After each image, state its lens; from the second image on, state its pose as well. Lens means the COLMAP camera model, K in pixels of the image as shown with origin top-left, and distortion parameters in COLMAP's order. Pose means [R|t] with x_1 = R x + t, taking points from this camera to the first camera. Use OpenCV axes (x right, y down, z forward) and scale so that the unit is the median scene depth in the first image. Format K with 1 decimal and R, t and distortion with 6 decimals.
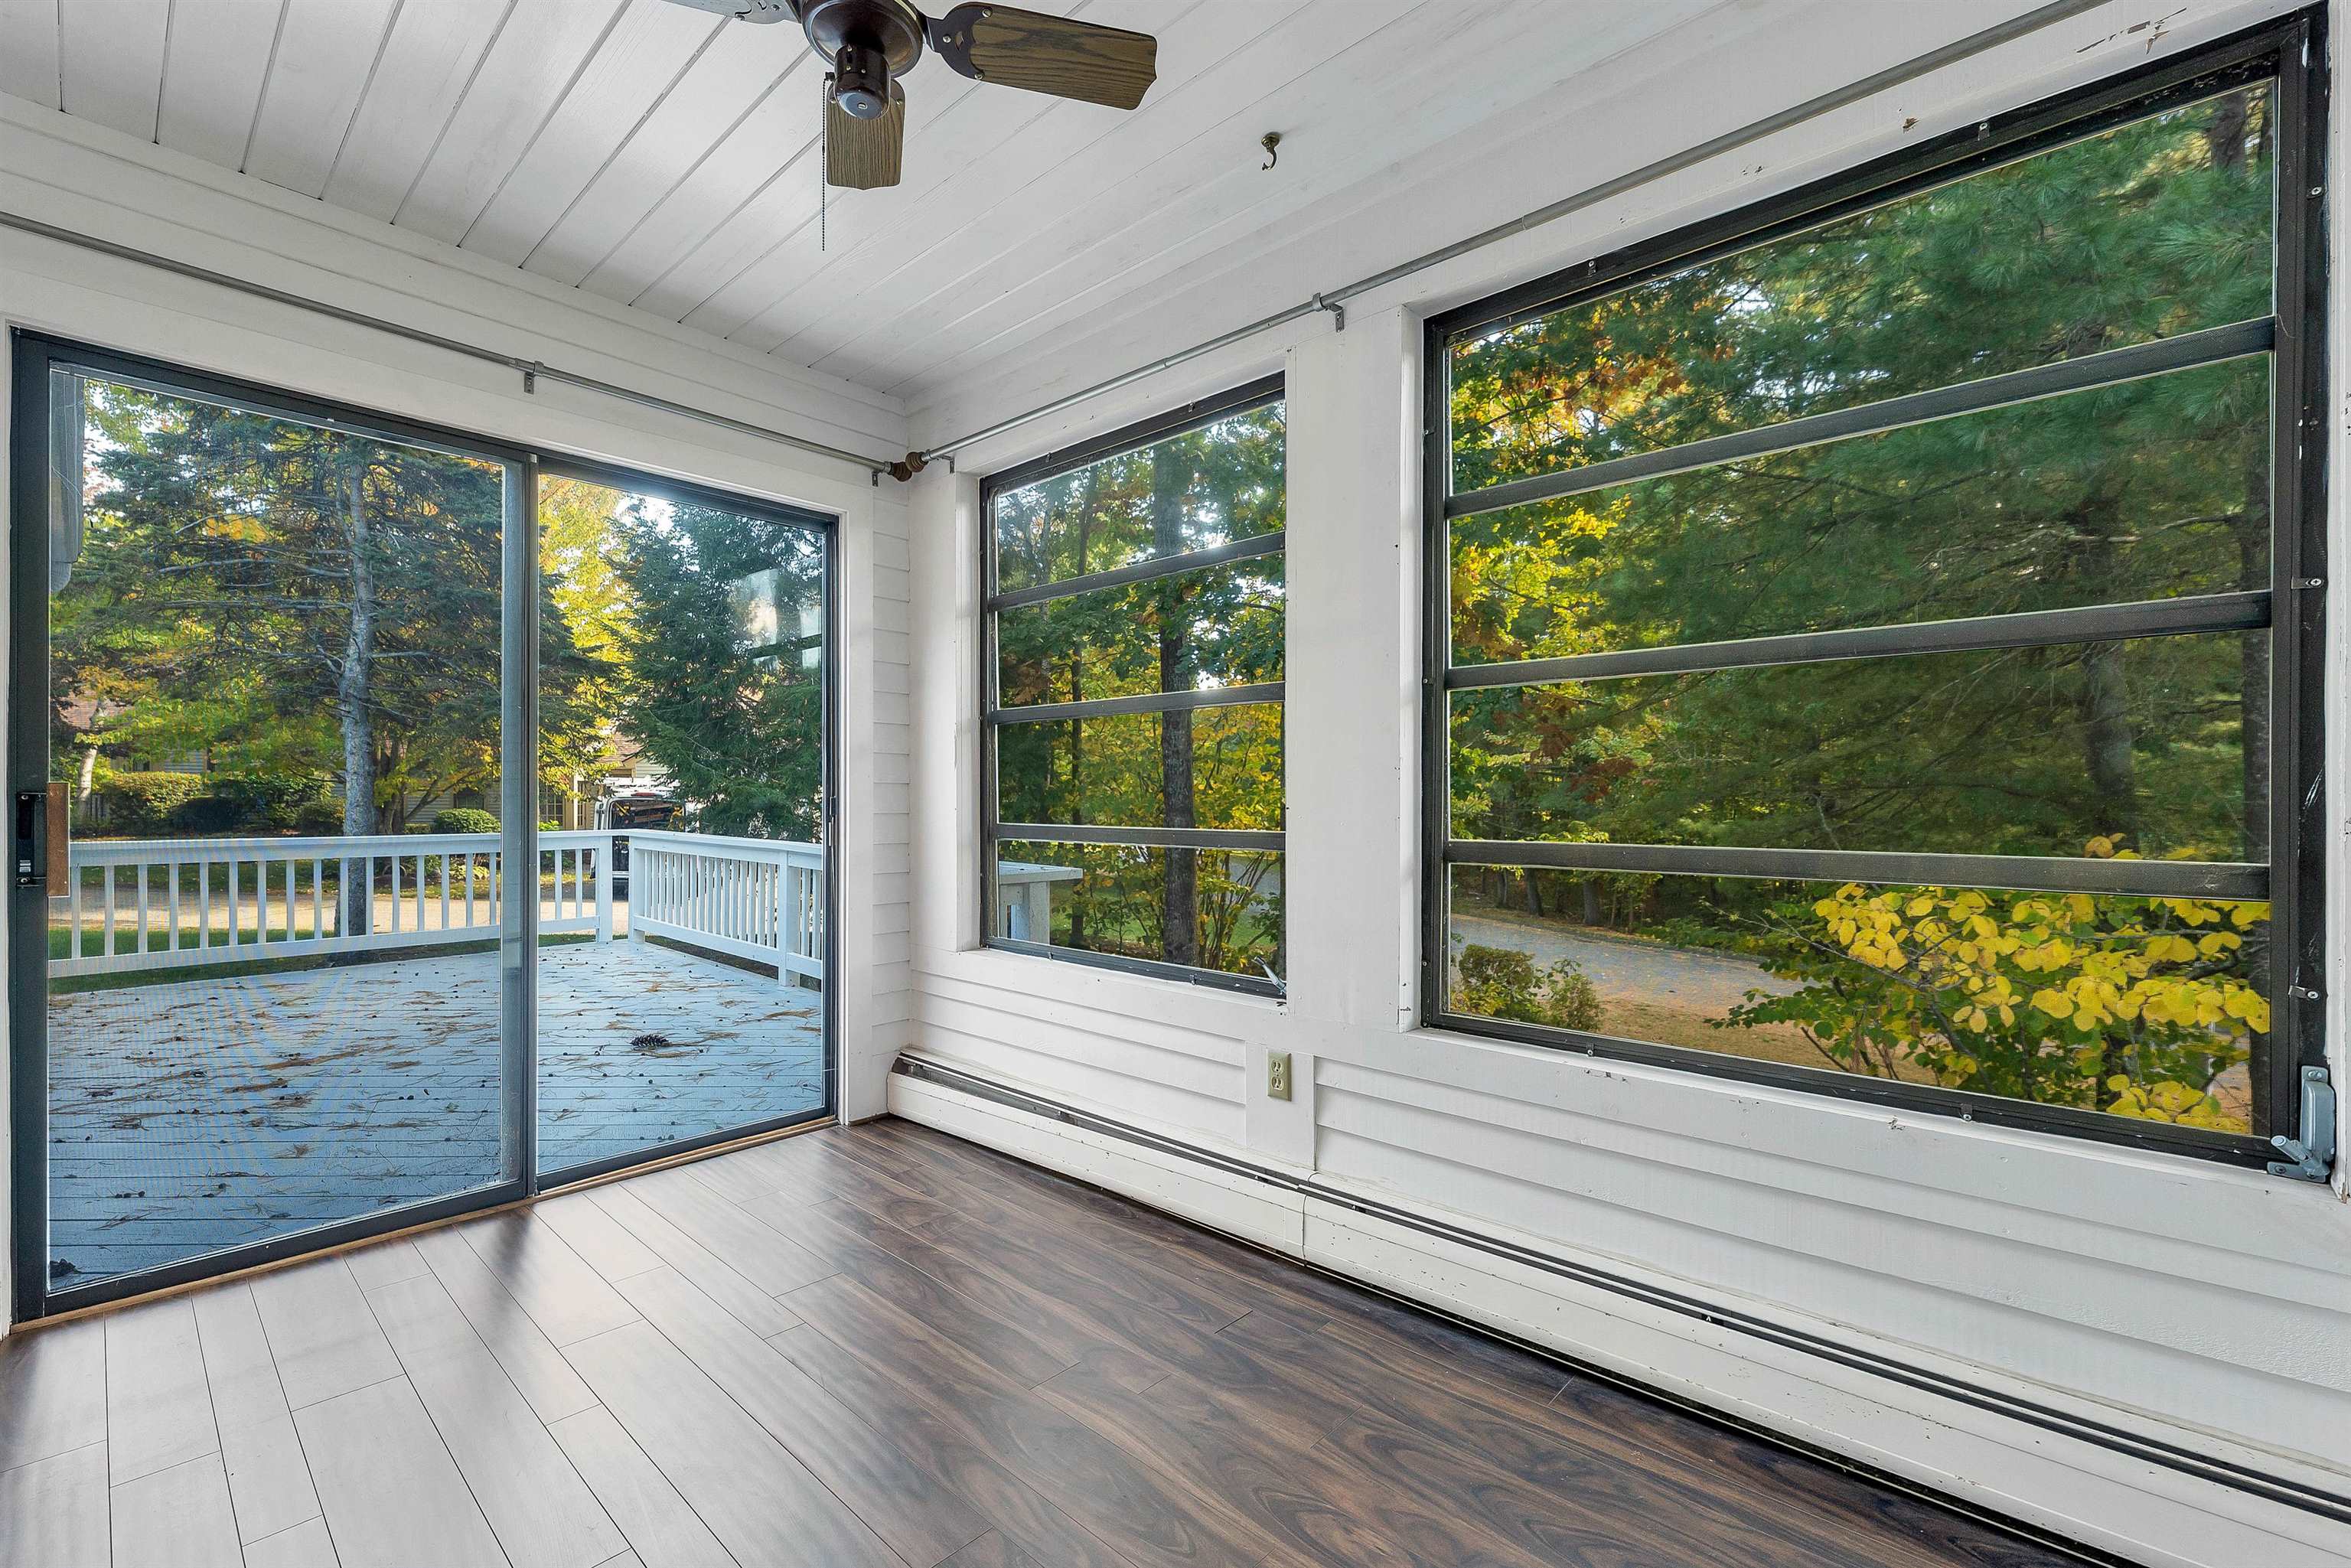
lens RADIAL K [[1003.6, 0, 1175.5], [0, 1003.6, 784.0], [0, 0, 1]] dist [-0.000423, -0.000045]
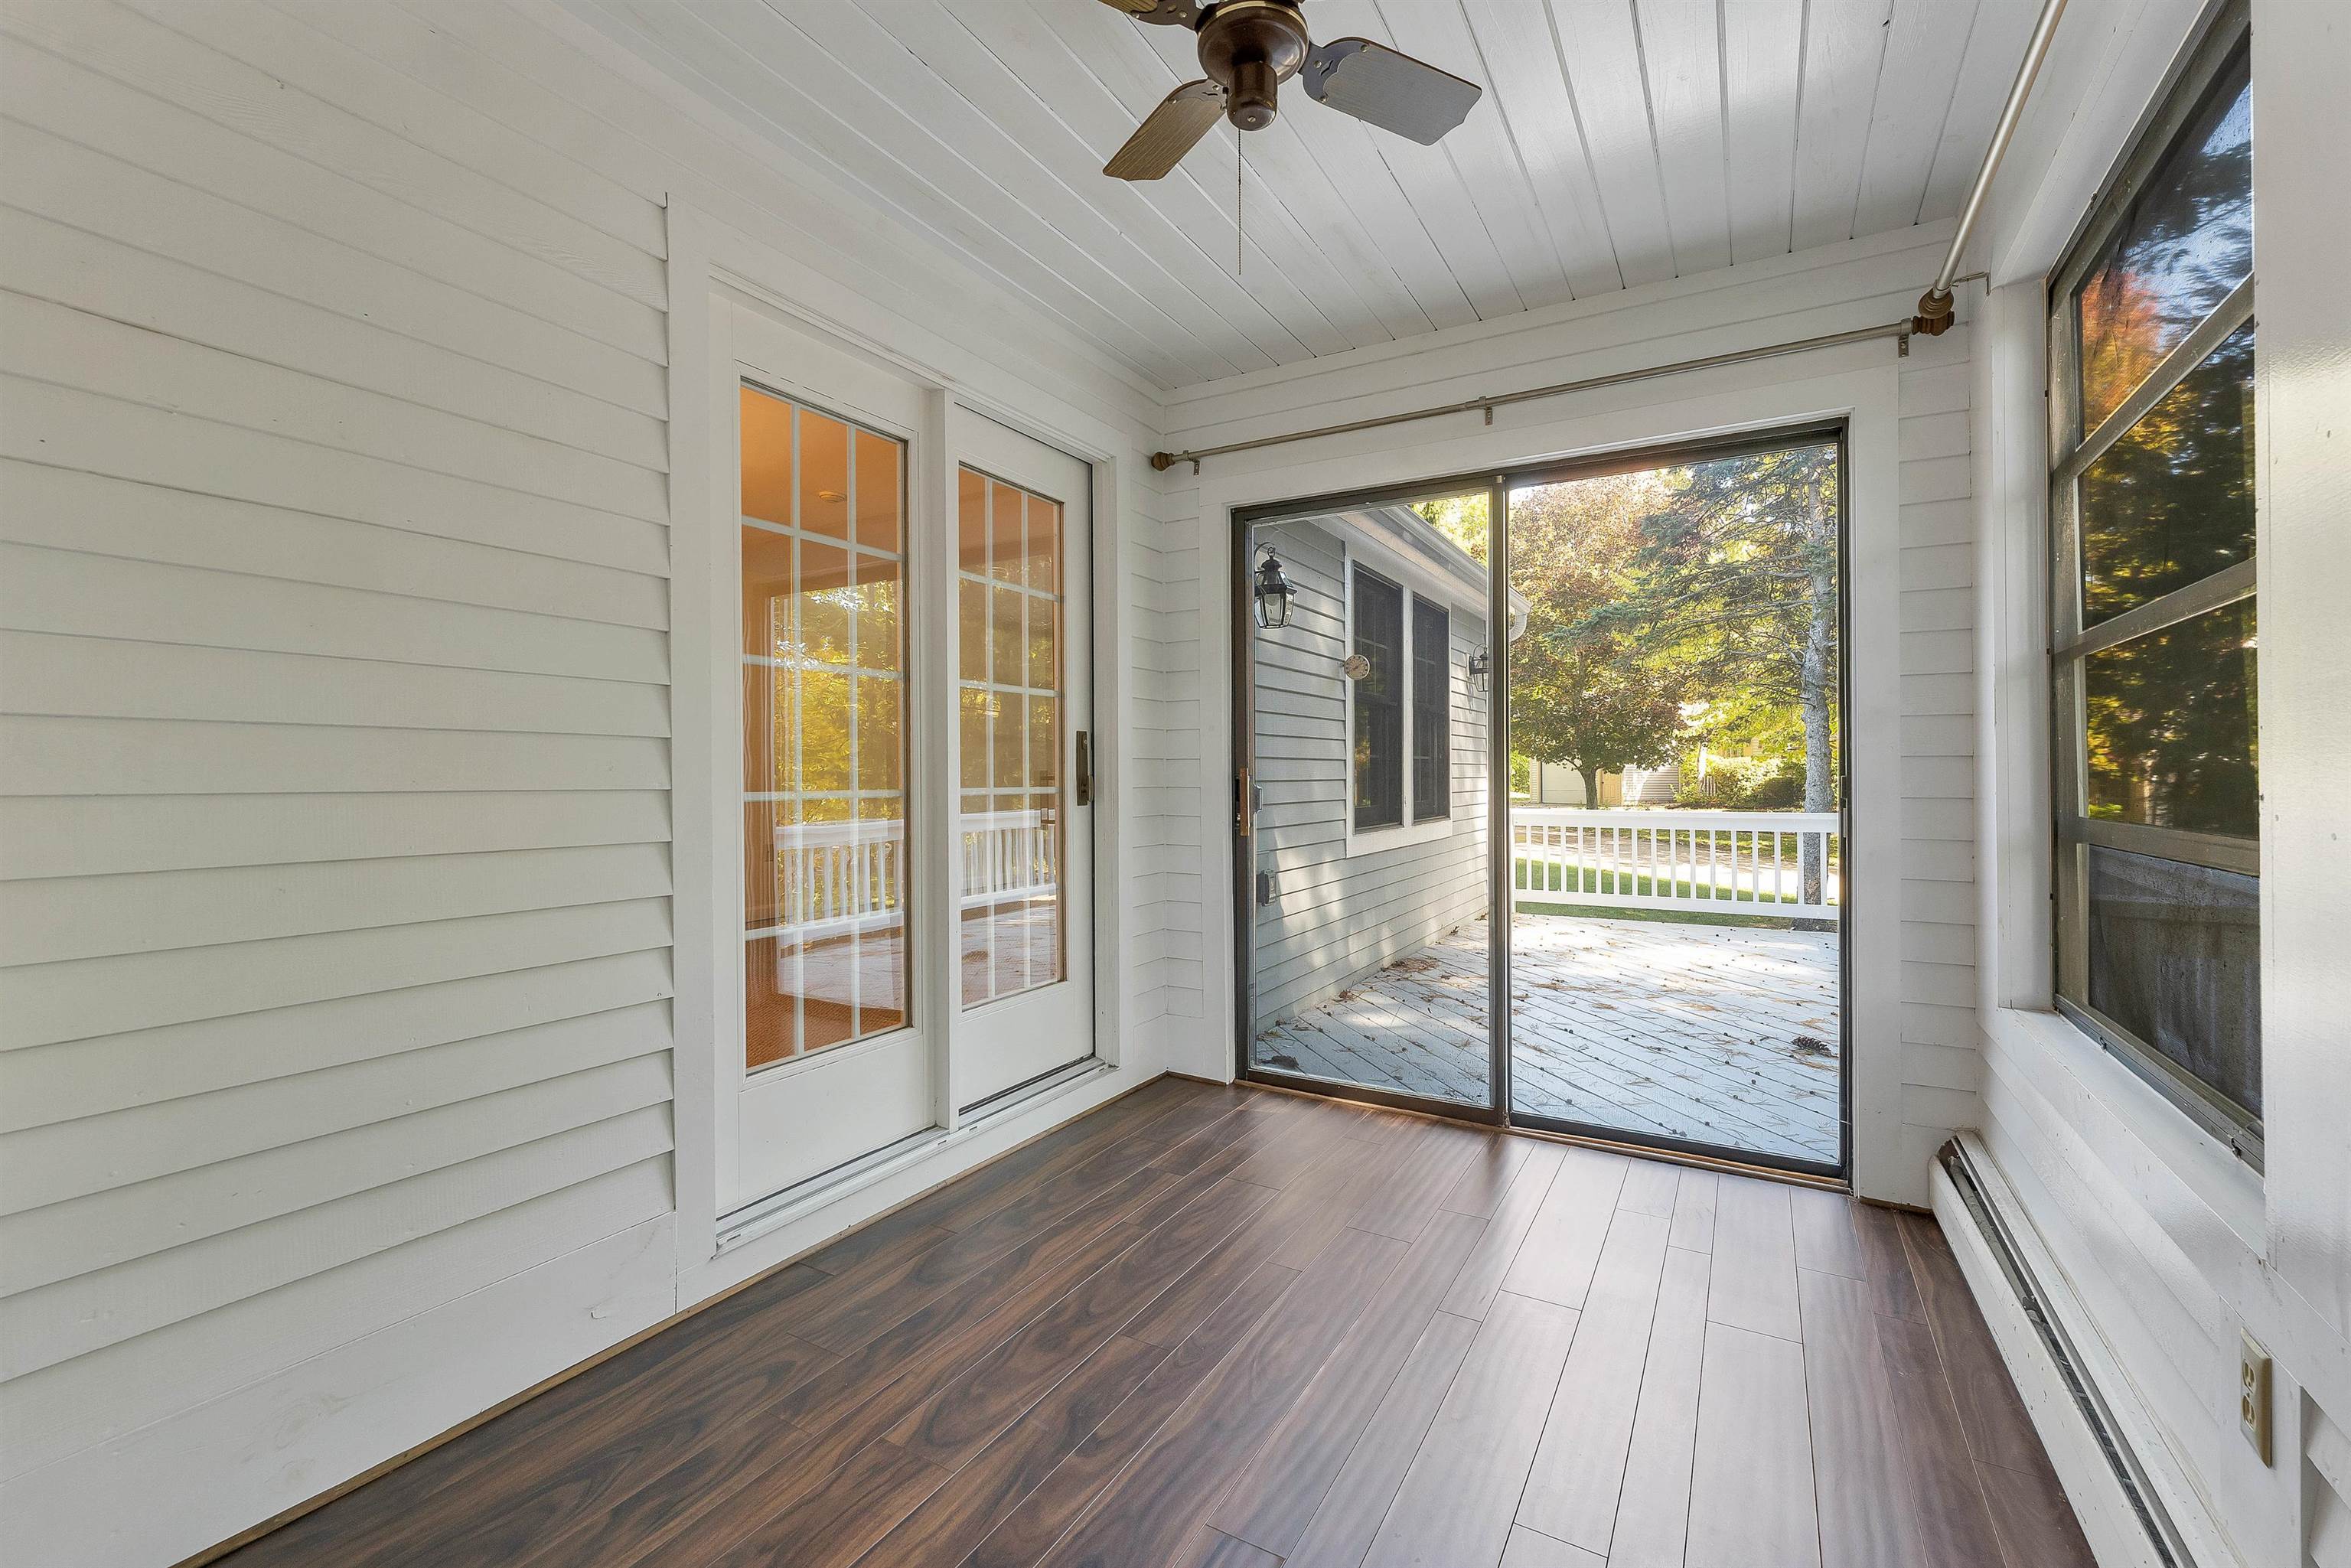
lens RADIAL K [[1000.2, 0, 1168.7], [0, 1000.2, 767.8], [0, 0, 1]] dist [-0.000427, -0.000068]
pose [[0.211748, -0.009586, -0.977277, 0.316069], [0.013193, 0.999889, -0.006949, 0.004772], [0.977235, -0.011422, 0.211851, 0.317618]]
